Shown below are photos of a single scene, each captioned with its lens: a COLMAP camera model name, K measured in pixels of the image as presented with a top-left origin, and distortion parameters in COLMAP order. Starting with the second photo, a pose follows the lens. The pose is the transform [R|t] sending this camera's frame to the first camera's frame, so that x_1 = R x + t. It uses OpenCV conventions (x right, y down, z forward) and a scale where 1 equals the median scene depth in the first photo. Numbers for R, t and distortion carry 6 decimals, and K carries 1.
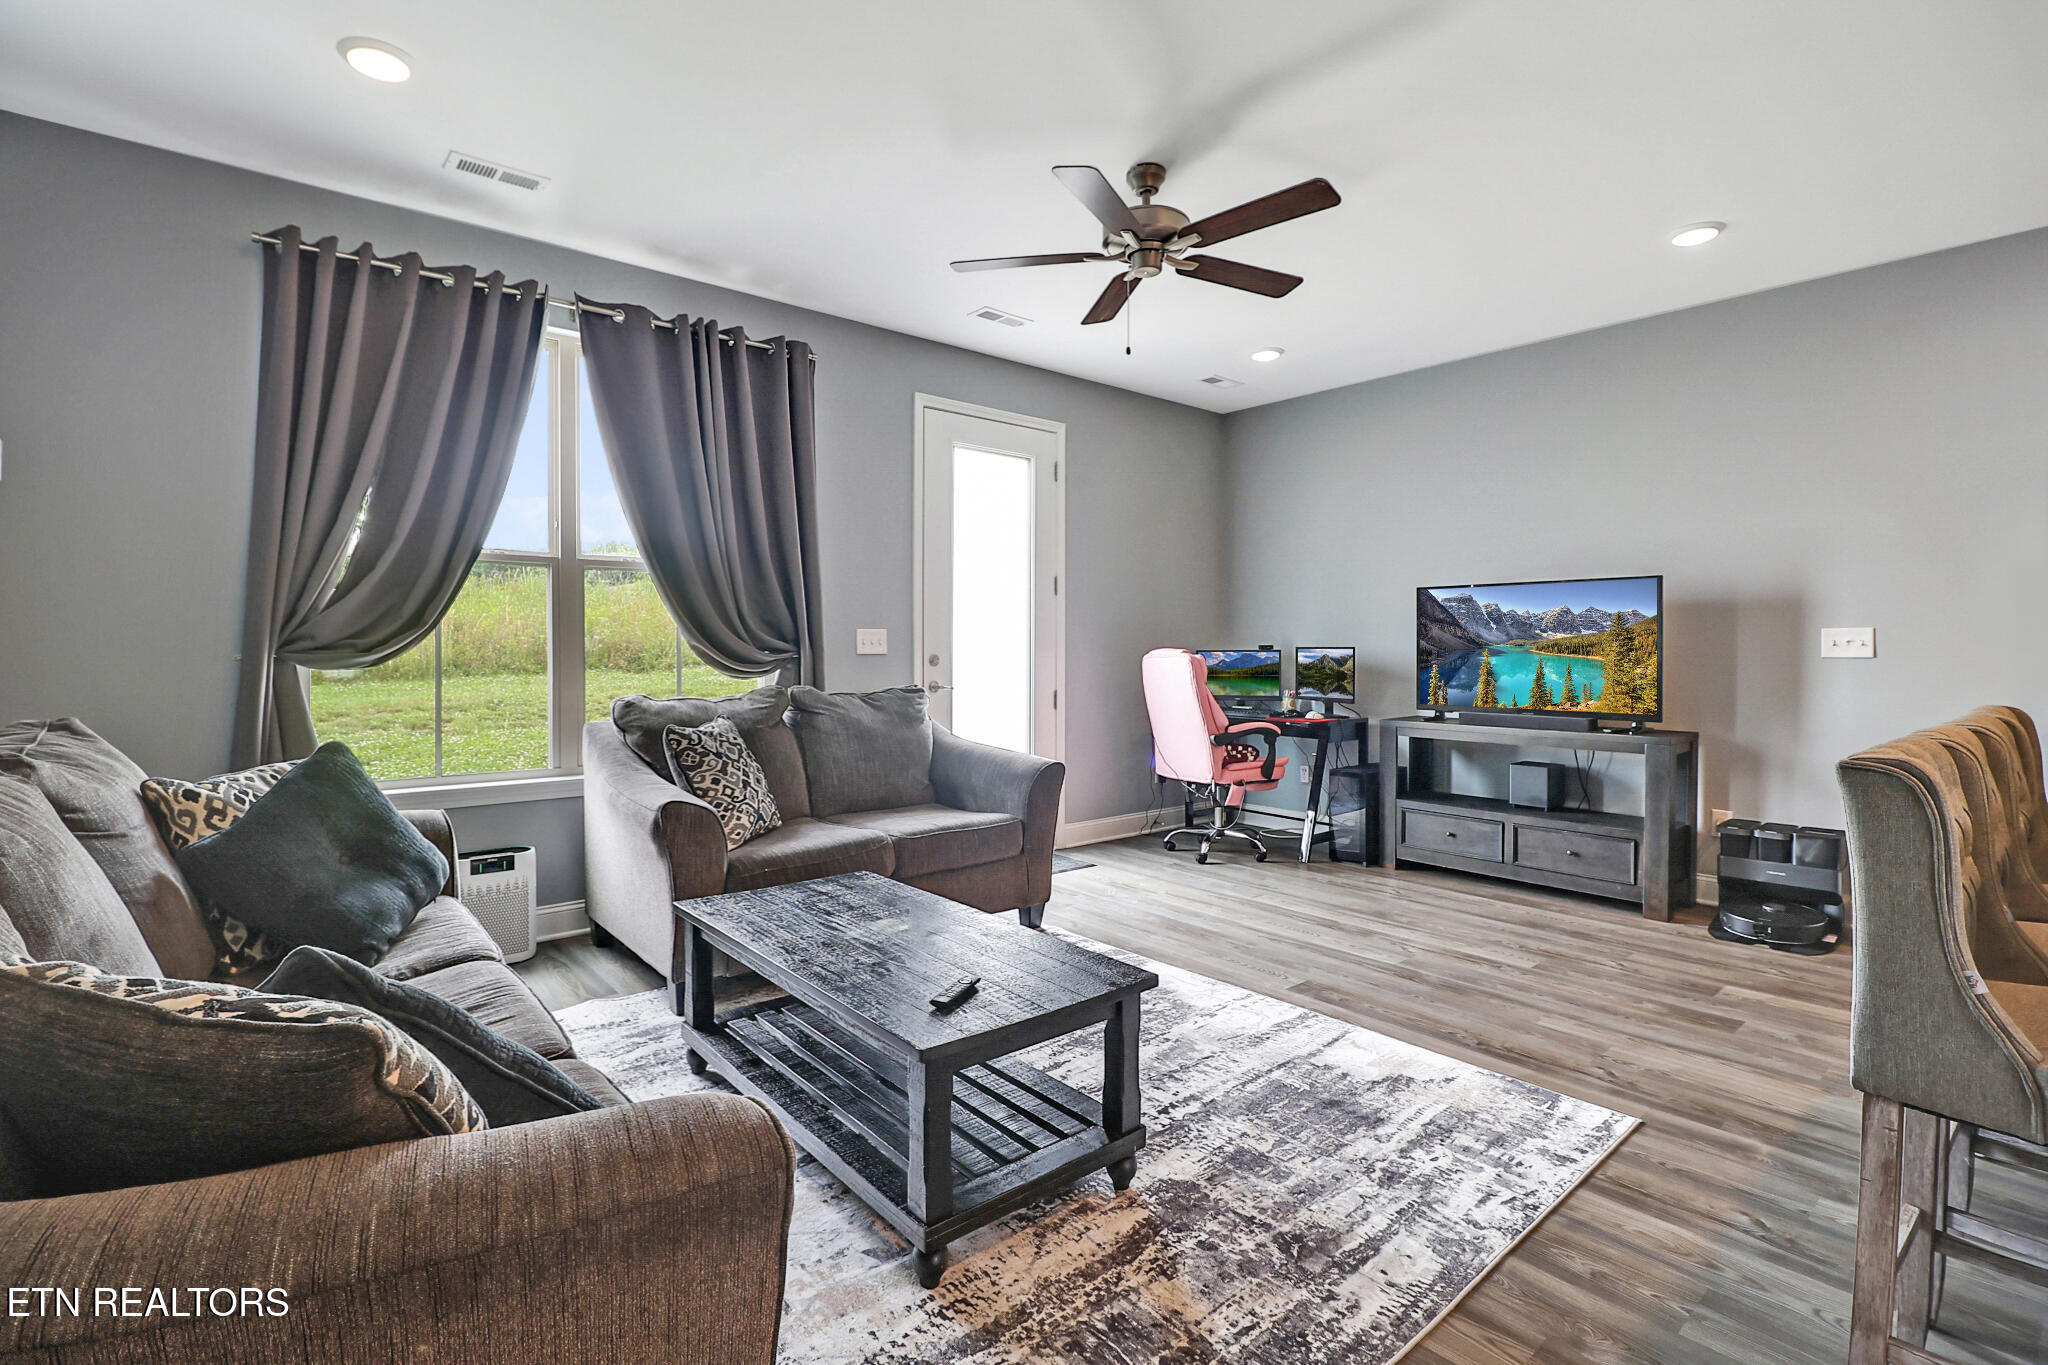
lens RADIAL K [[937.9, 0, 1008.0], [0, 937.9, 666.8], [0, 0, 1]] dist [-0.004433, -0.009699]
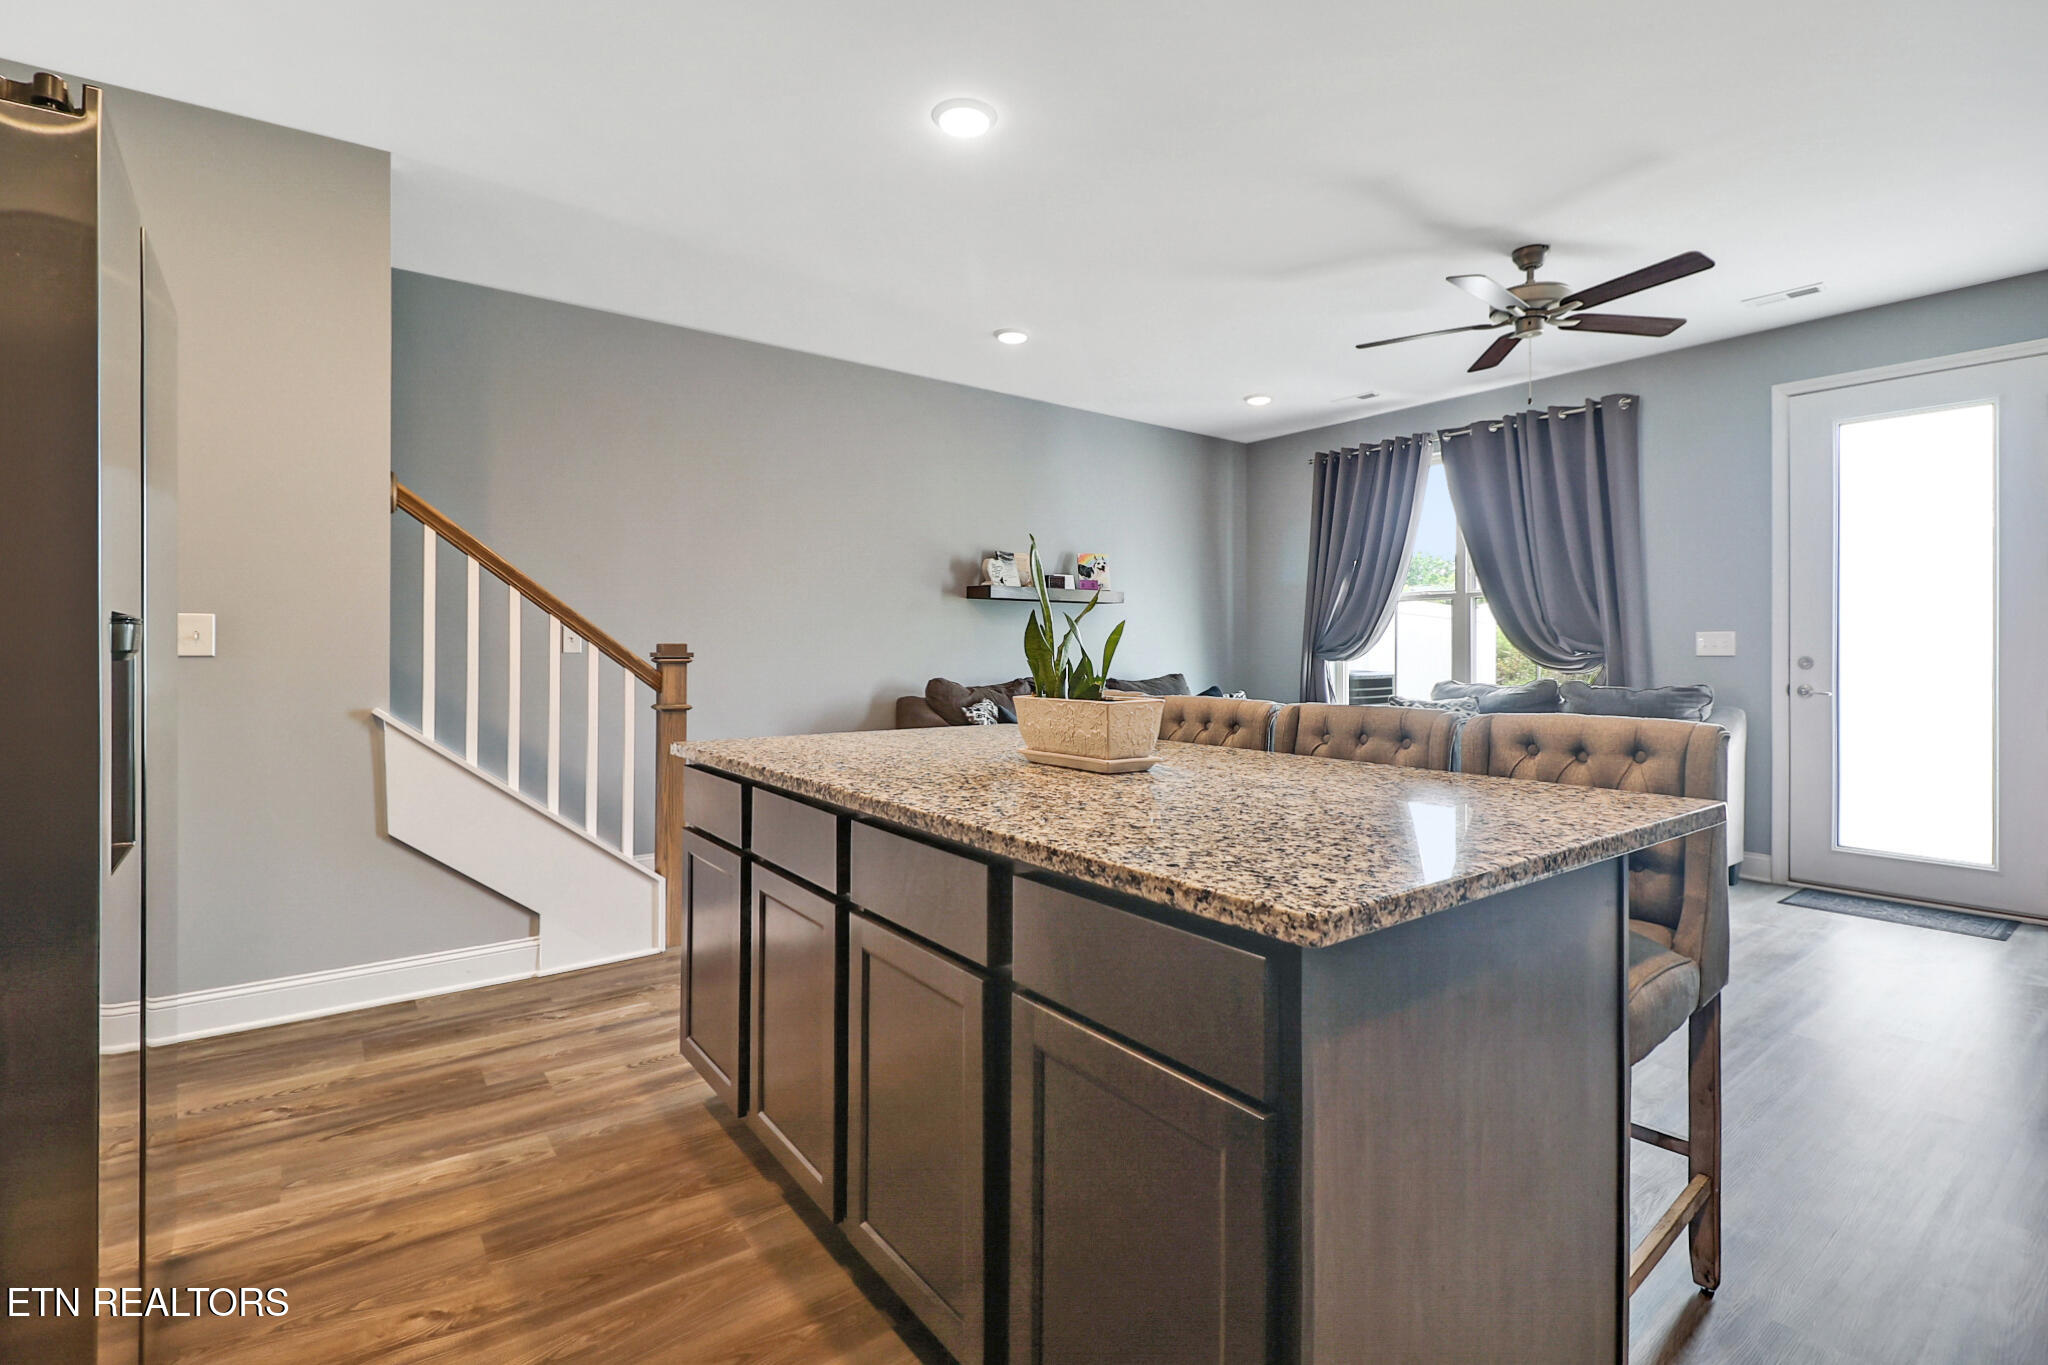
lens RADIAL K [[937.9, 0, 1010.7], [0, 937.9, 662.0], [0, 0, 1]] dist [-0.004433, -0.009699]
pose [[-0.051099, 0.007220, -0.998668, 1.608807], [-0.021847, 0.999726, 0.008346, 0.004773], [0.998455, 0.022245, -0.050927, 0.471314]]
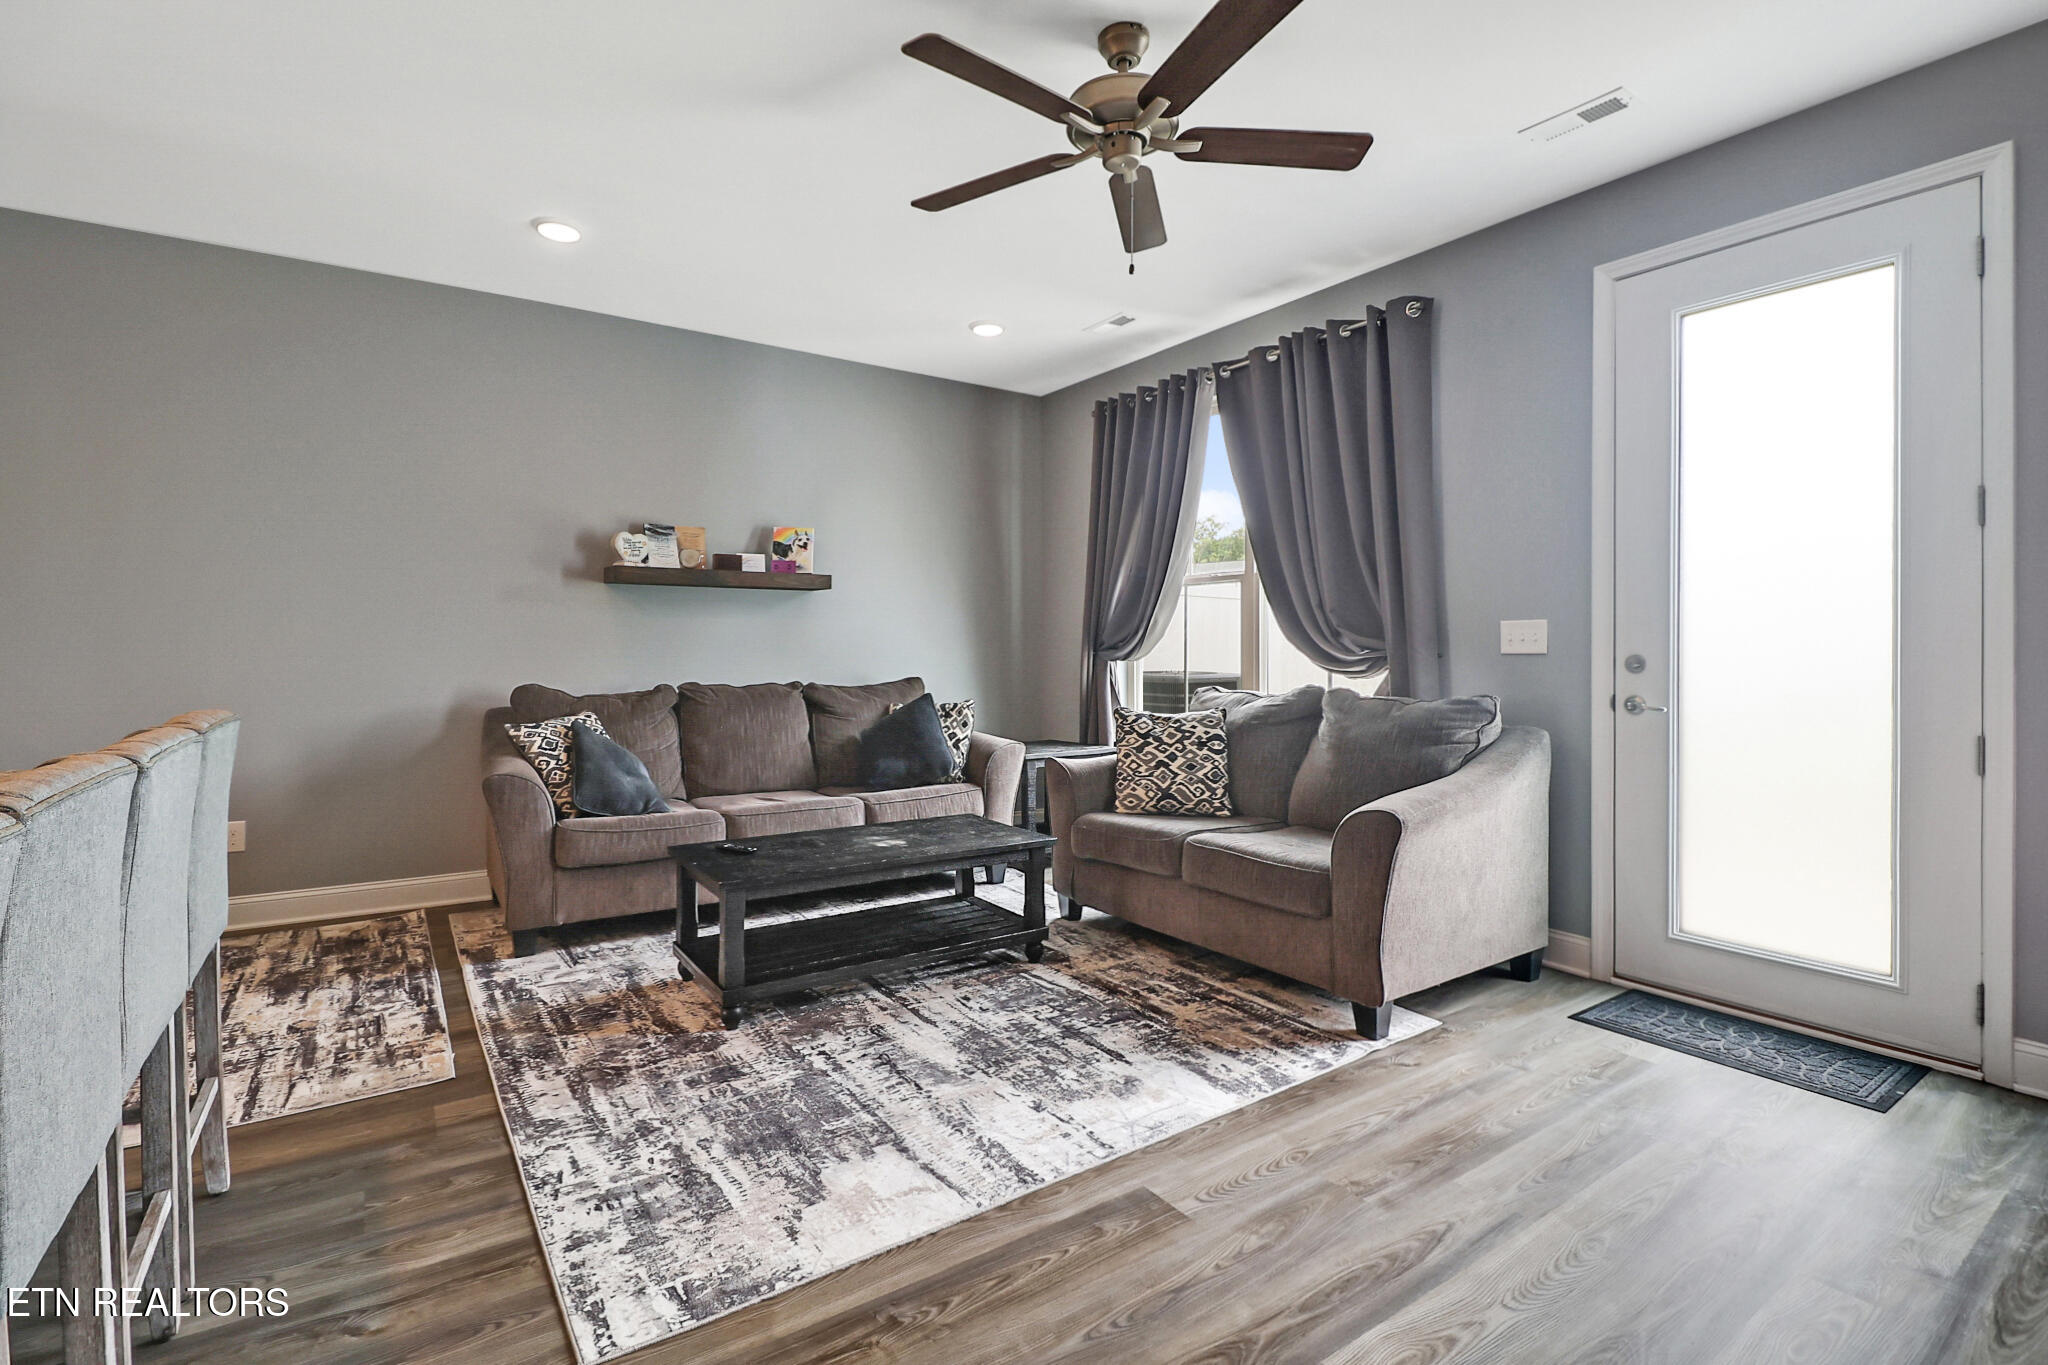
lens RADIAL K [[937.9, 0, 1005.0], [0, 937.9, 664.4], [0, 0, 1]] dist [-0.004433, -0.009699]
pose [[-0.097982, 0.010736, -0.995130, 1.097989], [-0.020480, 0.999708, 0.012801, -0.009520], [0.994977, 0.021634, -0.097734, 1.149423]]
